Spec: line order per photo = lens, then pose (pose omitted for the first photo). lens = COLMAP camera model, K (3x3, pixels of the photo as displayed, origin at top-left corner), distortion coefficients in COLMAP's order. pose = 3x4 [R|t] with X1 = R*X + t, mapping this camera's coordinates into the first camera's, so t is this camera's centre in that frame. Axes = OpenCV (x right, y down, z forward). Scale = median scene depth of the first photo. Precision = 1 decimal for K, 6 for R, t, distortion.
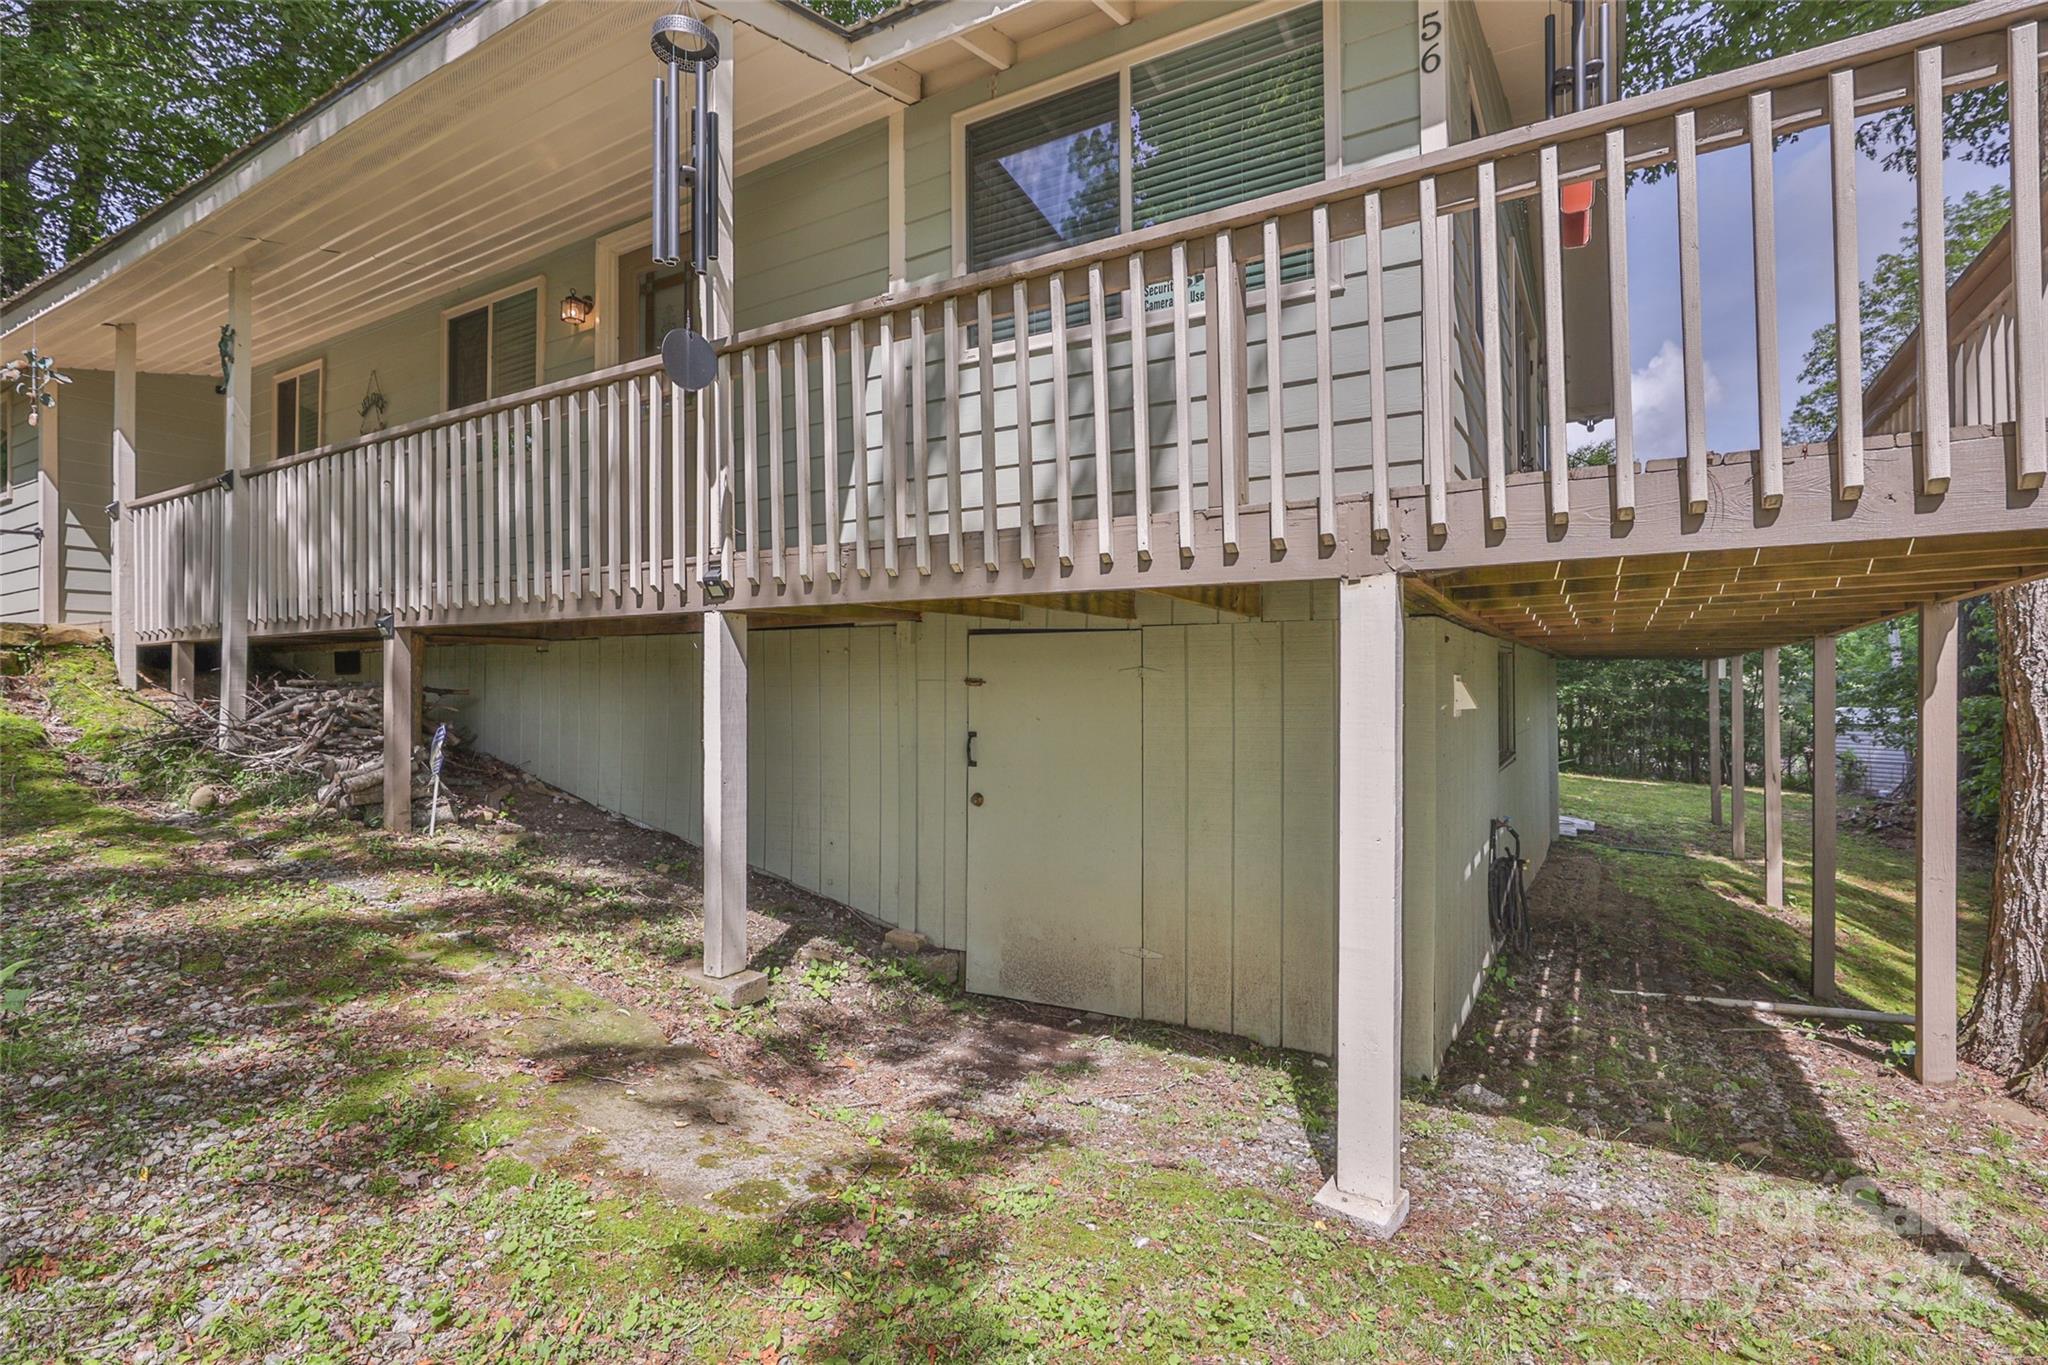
lens RADIAL K [[926.2, 0, 1021.5], [0, 926.2, 664.8], [0, 0, 1]] dist [-0.010777, -0.000078]
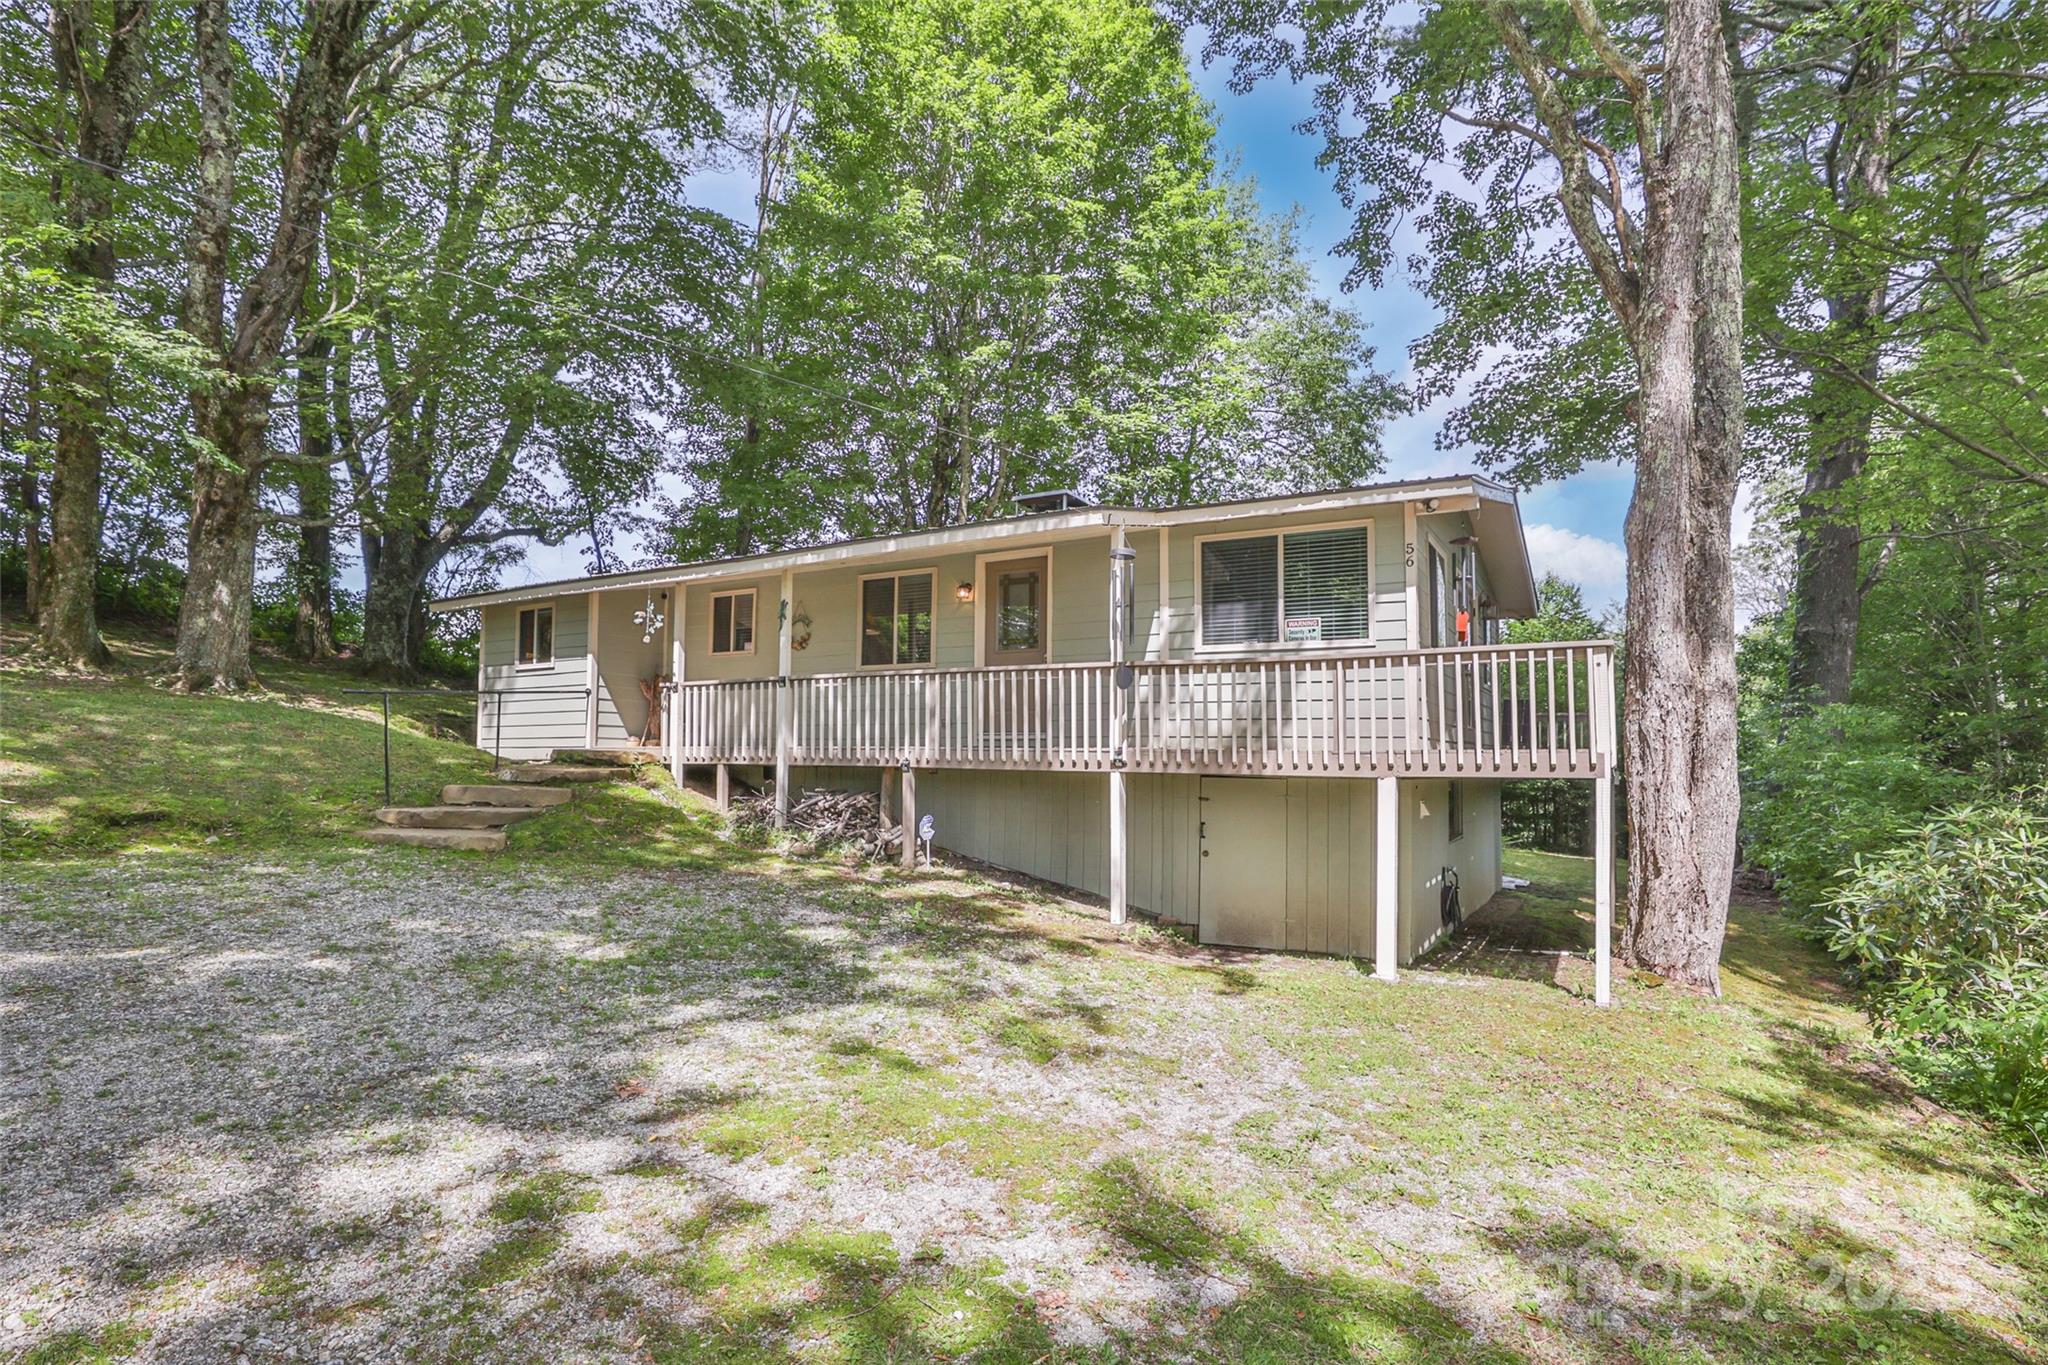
lens RADIAL K [[959.7, 0, 1023.2], [0, 959.7, 713.3], [0, 0, 1]] dist [-0.046074, 0.000085]
pose [[0.999898, 0.013240, 0.005387, -0.563457], [-0.013098, 0.999586, -0.025610, -0.137434], [-0.005724, 0.025537, 0.999657, -1.430959]]
